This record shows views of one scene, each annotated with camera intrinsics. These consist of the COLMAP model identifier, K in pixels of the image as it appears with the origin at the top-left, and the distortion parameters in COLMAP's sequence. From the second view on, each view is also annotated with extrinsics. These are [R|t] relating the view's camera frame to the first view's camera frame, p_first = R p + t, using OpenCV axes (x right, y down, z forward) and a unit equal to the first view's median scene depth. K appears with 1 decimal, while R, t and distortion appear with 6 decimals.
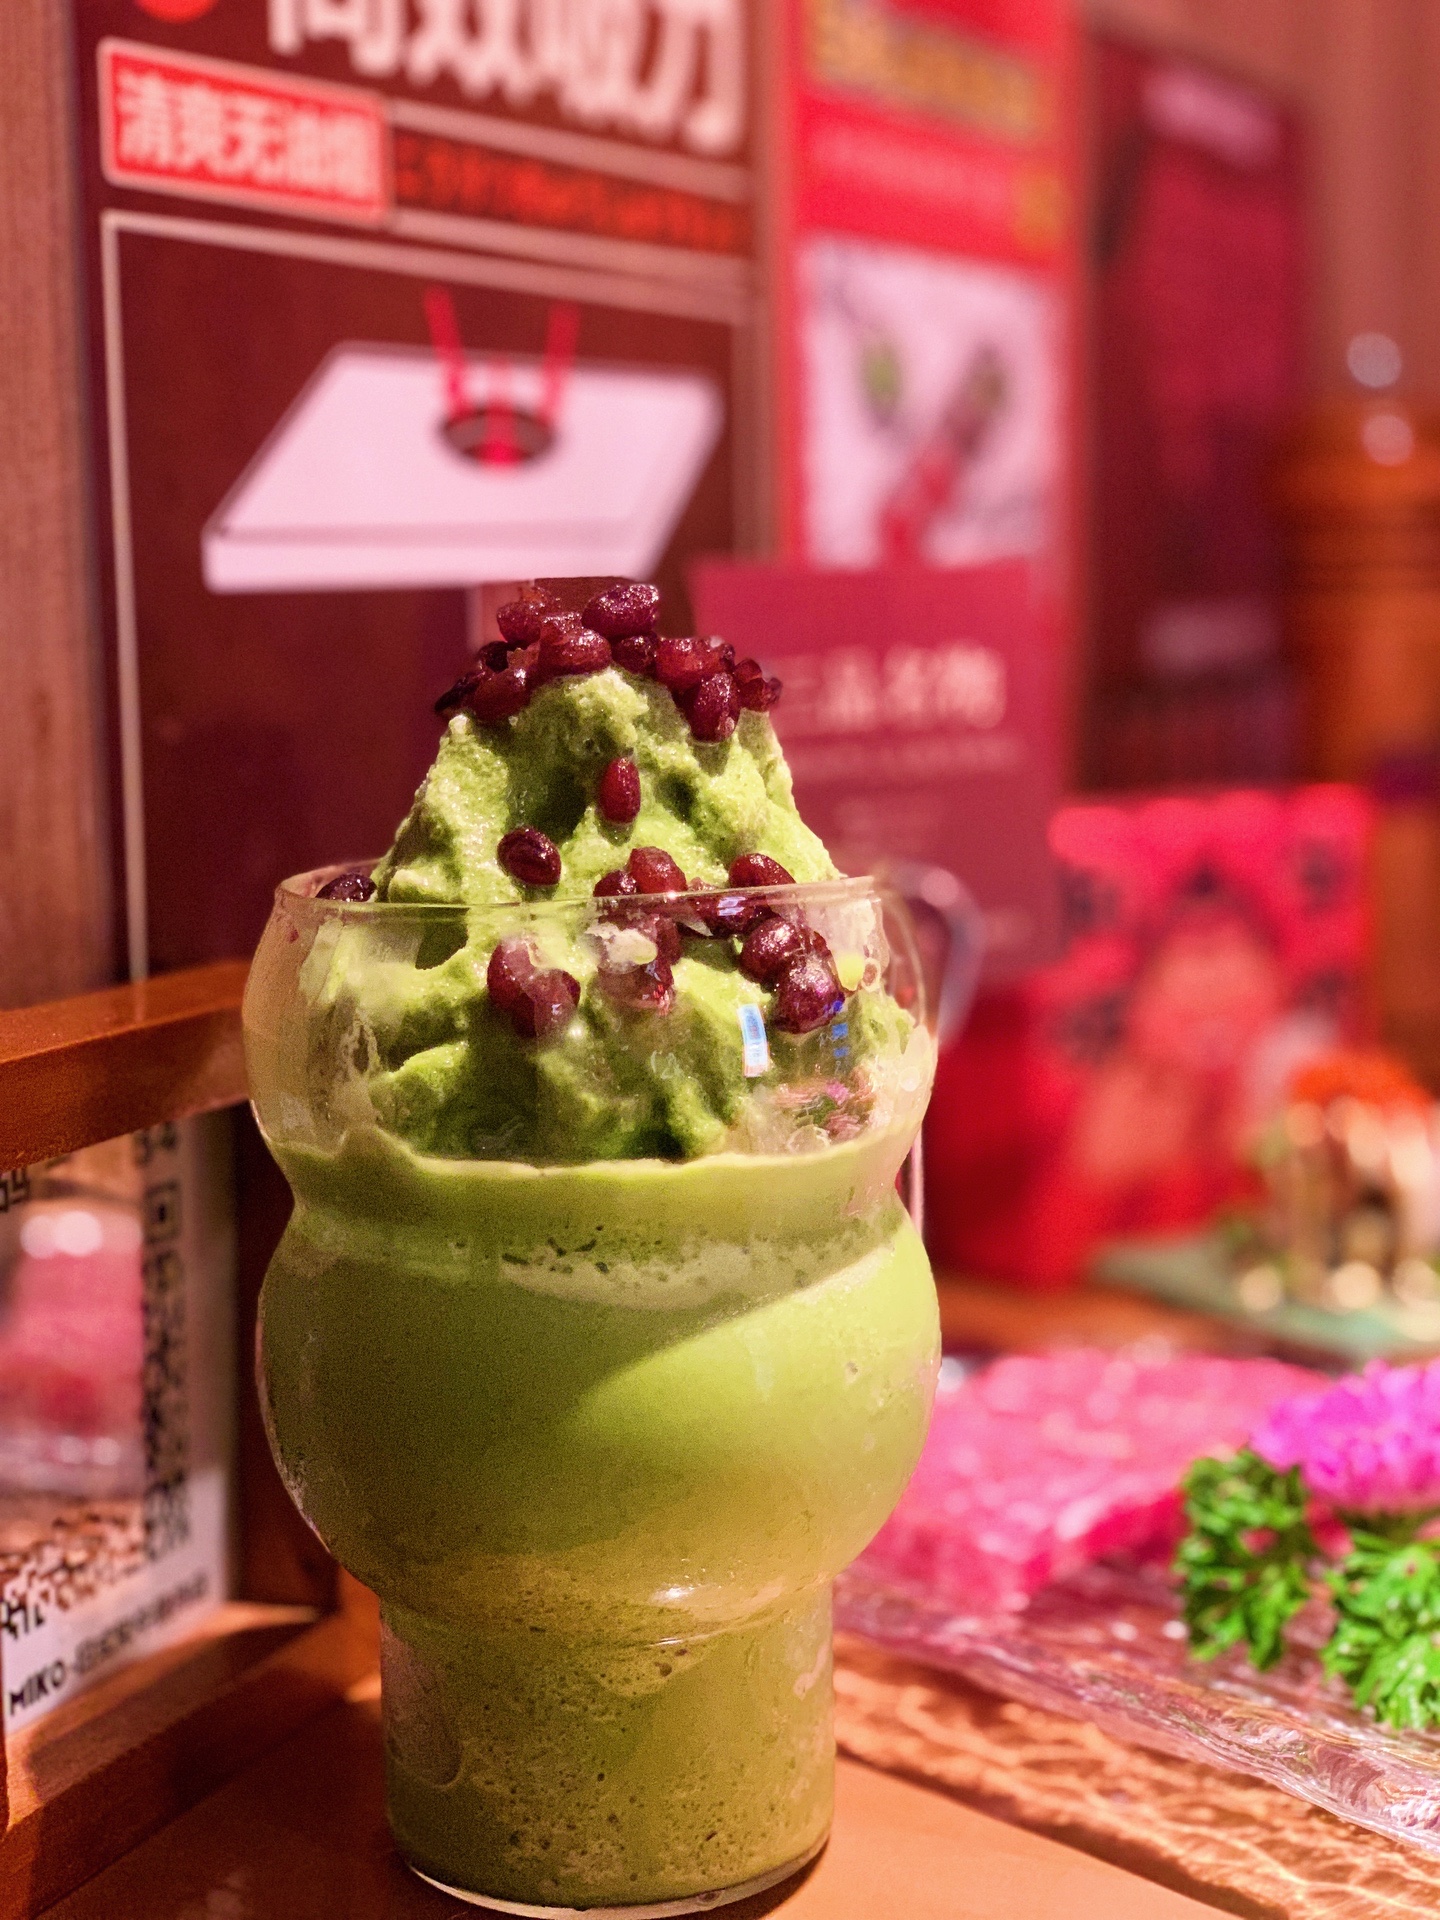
lens RADIAL K [[2920.1, 0, 720.0], [0, 2920.1, 960.0], [0, 0, 1]] dist [-0.013076, -0.027870]
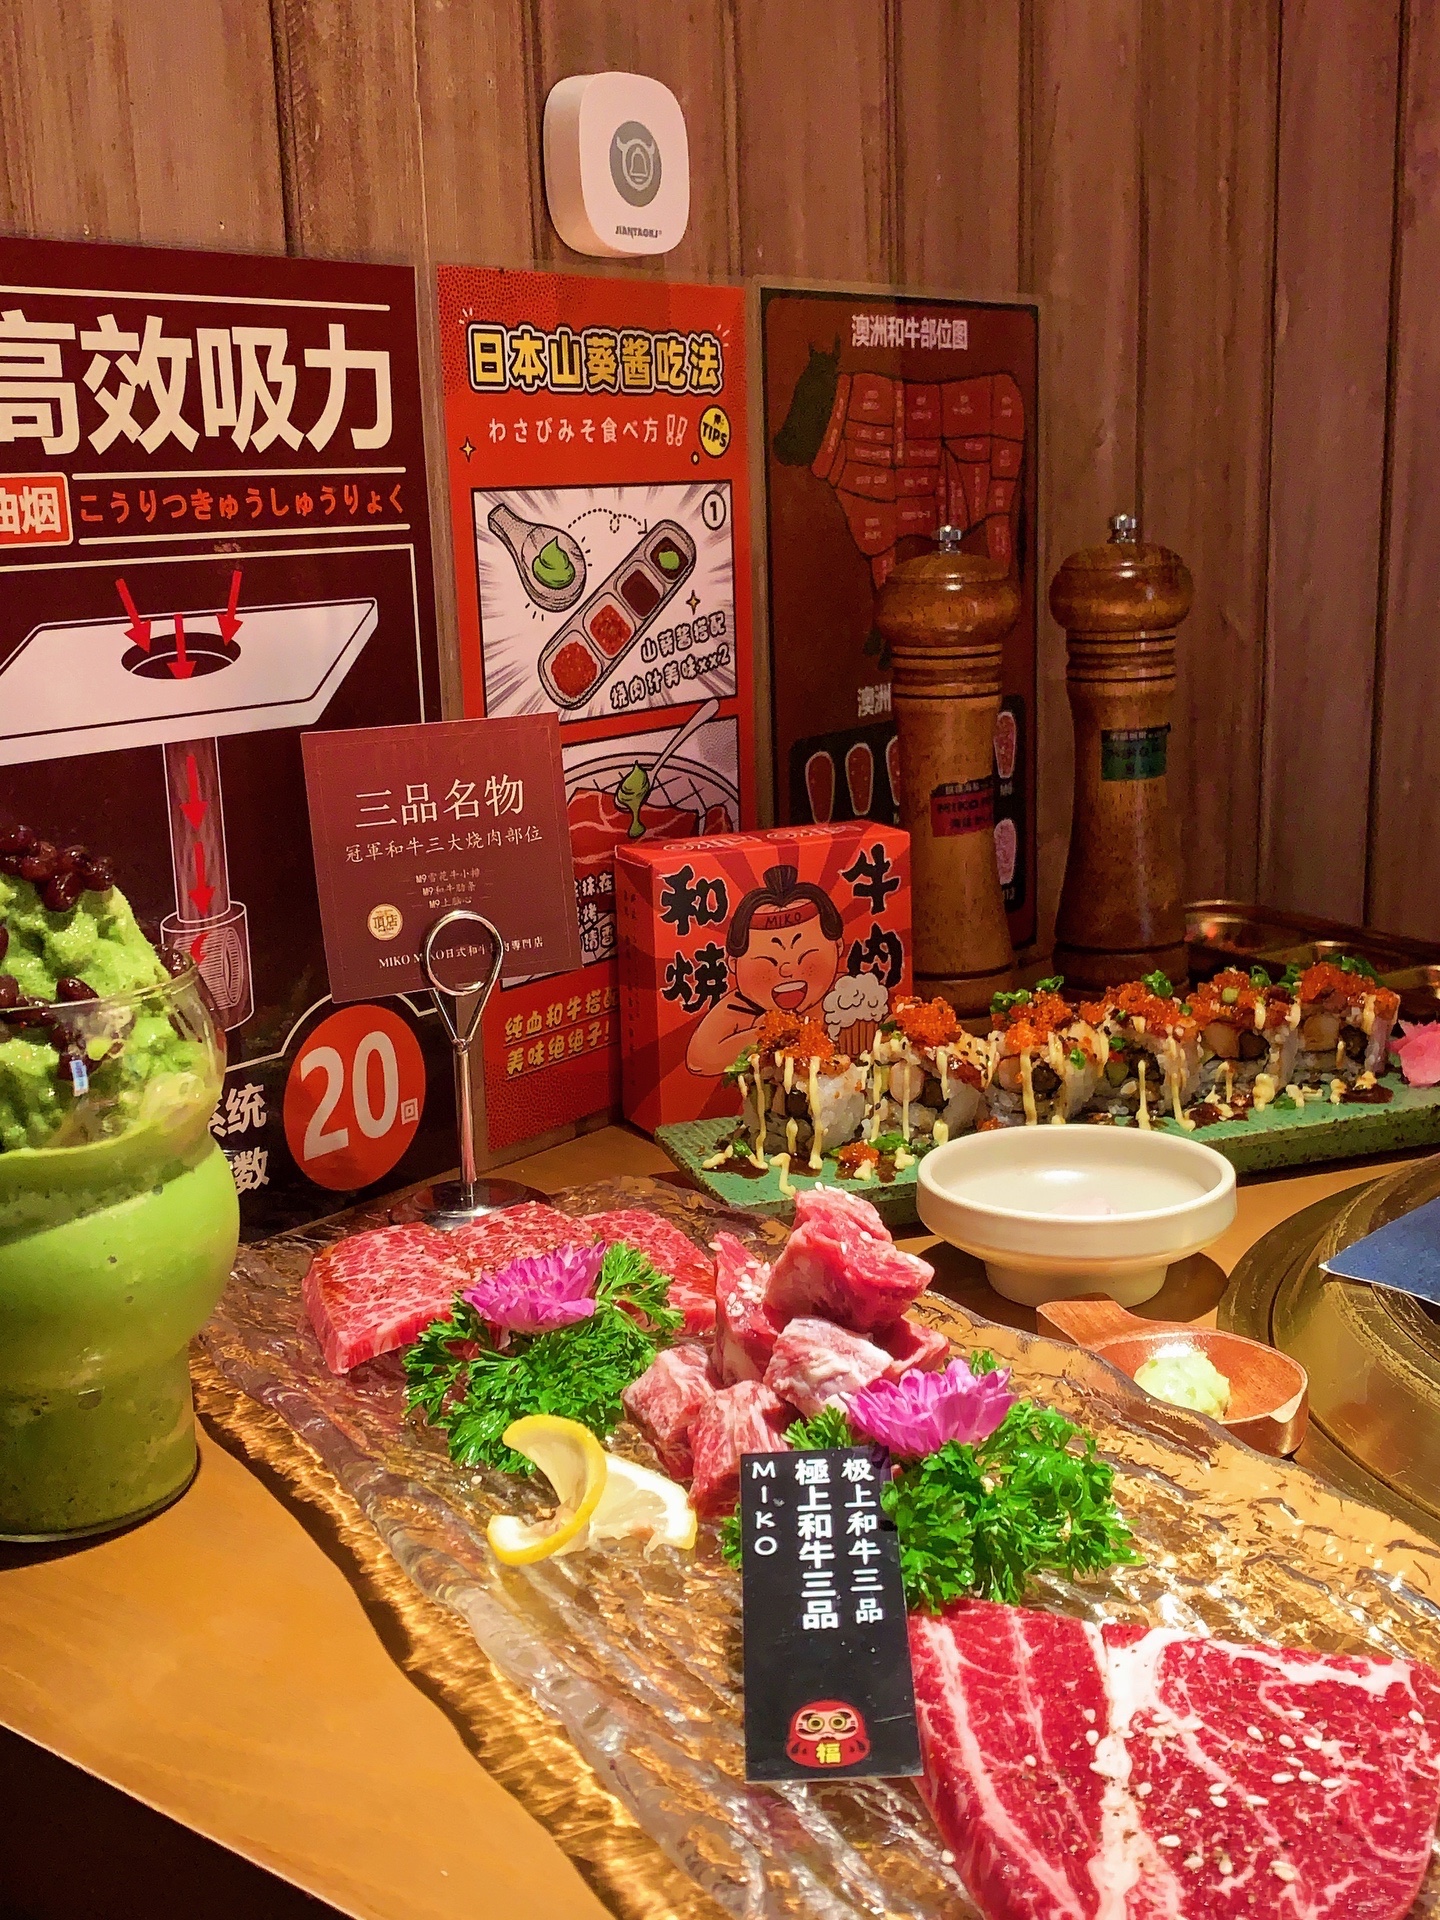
lens RADIAL K [[2078.4, 0, 720.0], [0, 2078.4, 960.0], [0, 0, 1]] dist [0.077823, -0.042041]
pose [[0.983844, 0.033261, -0.175914, 0.451655], [-0.016613, 0.995312, 0.095279, -0.126023], [0.178258, -0.090817, 0.979784, -0.145629]]
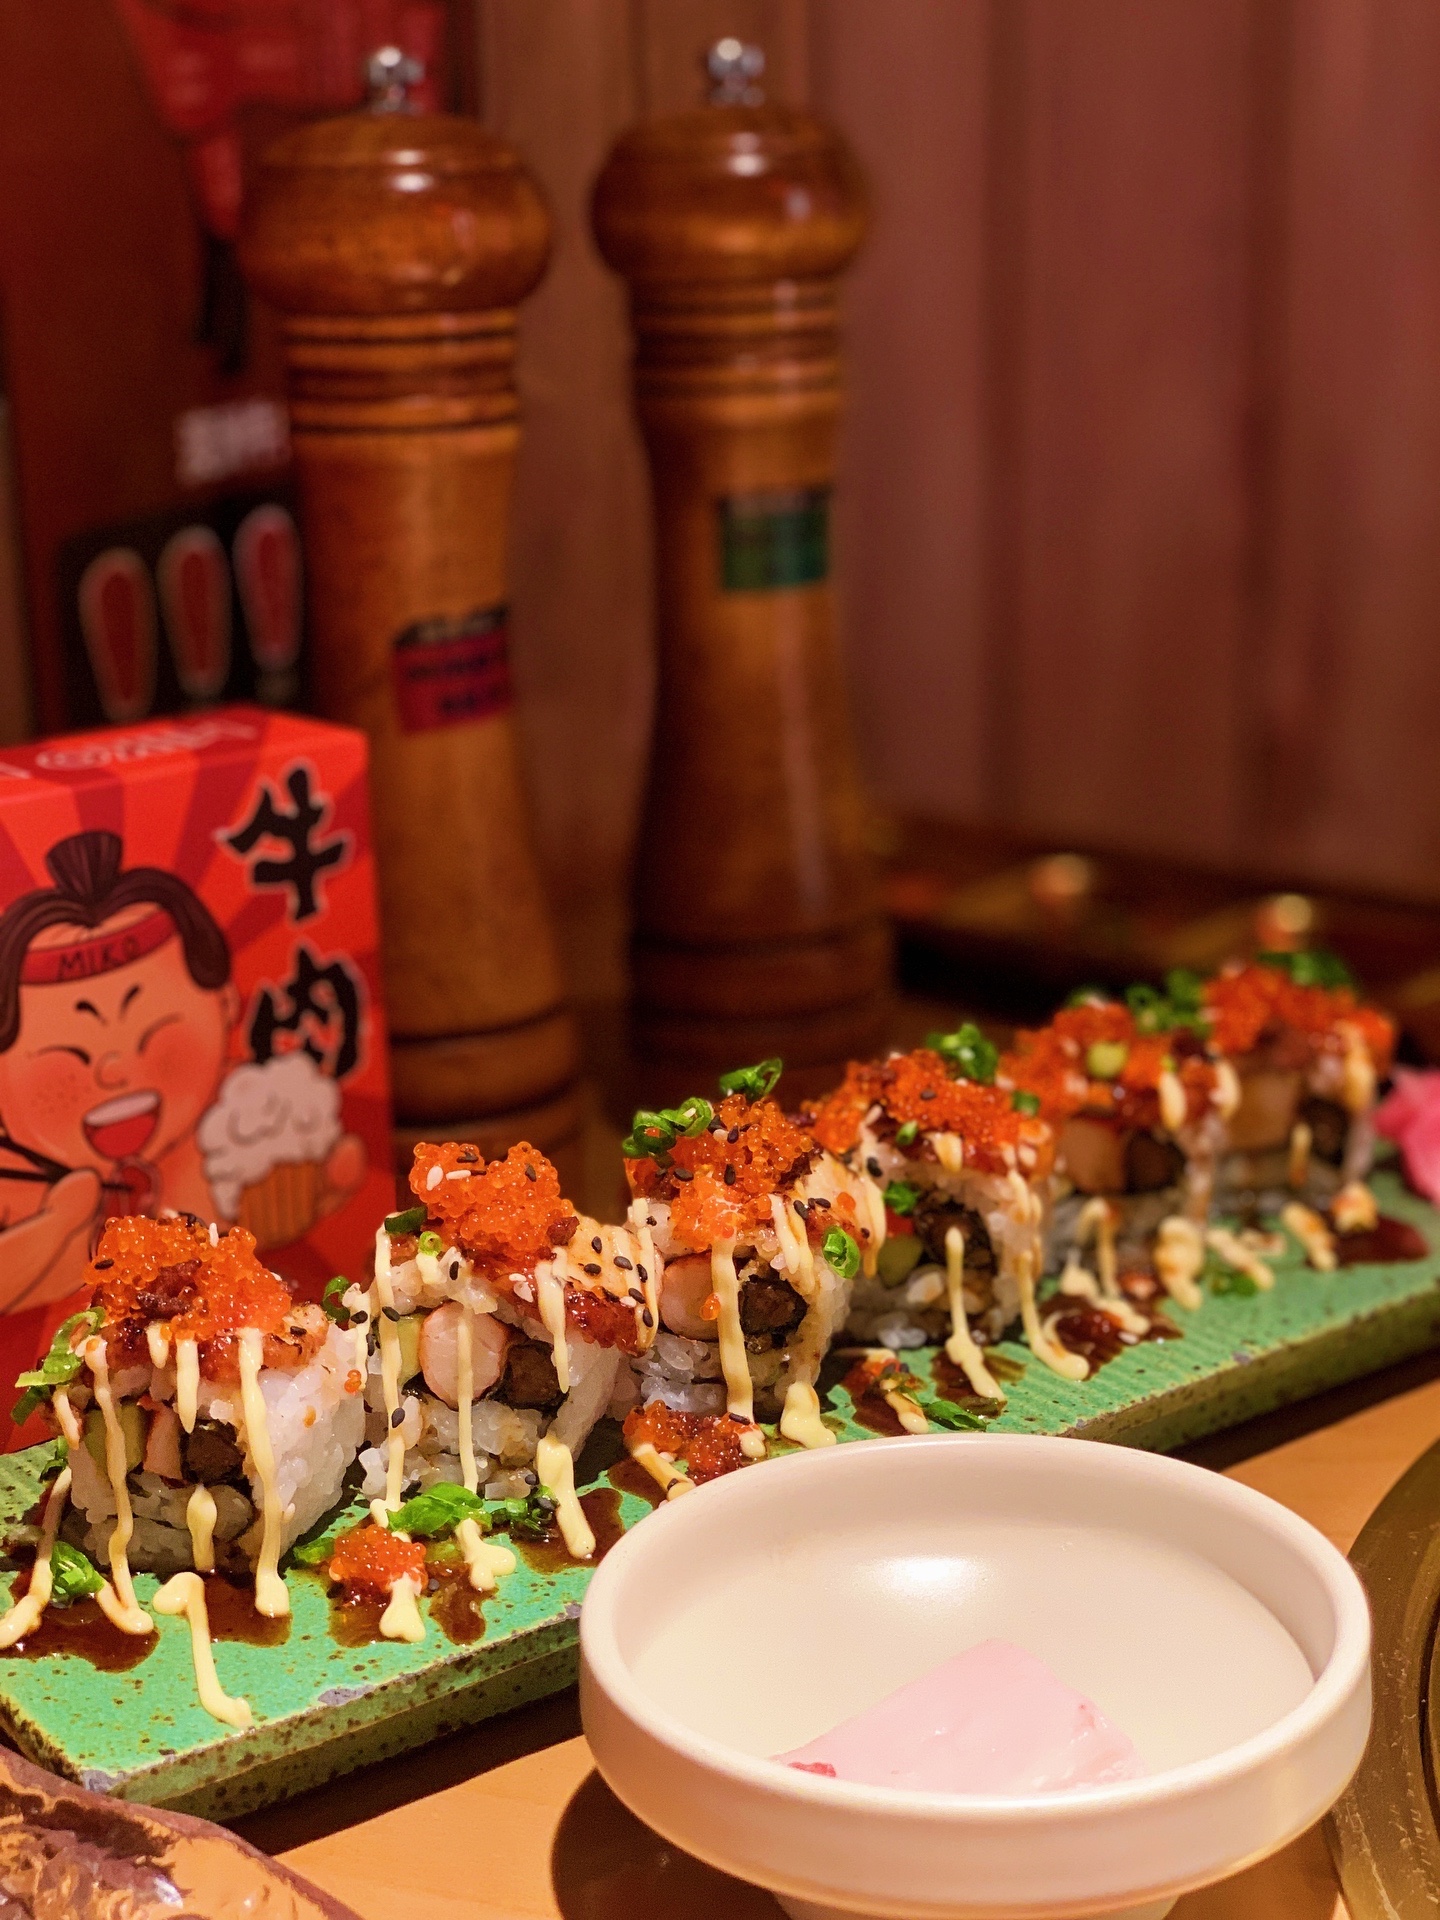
lens RADIAL K [[2920.1, 0, 720.0], [0, 2920.1, 960.0], [0, 0, 1]] dist [-0.013076, -0.027870]
pose [[0.991673, -0.036845, 0.123402, 0.307921], [0.018922, 0.989487, 0.143381, -0.138206], [-0.127387, -0.139852, 0.981944, 0.435861]]
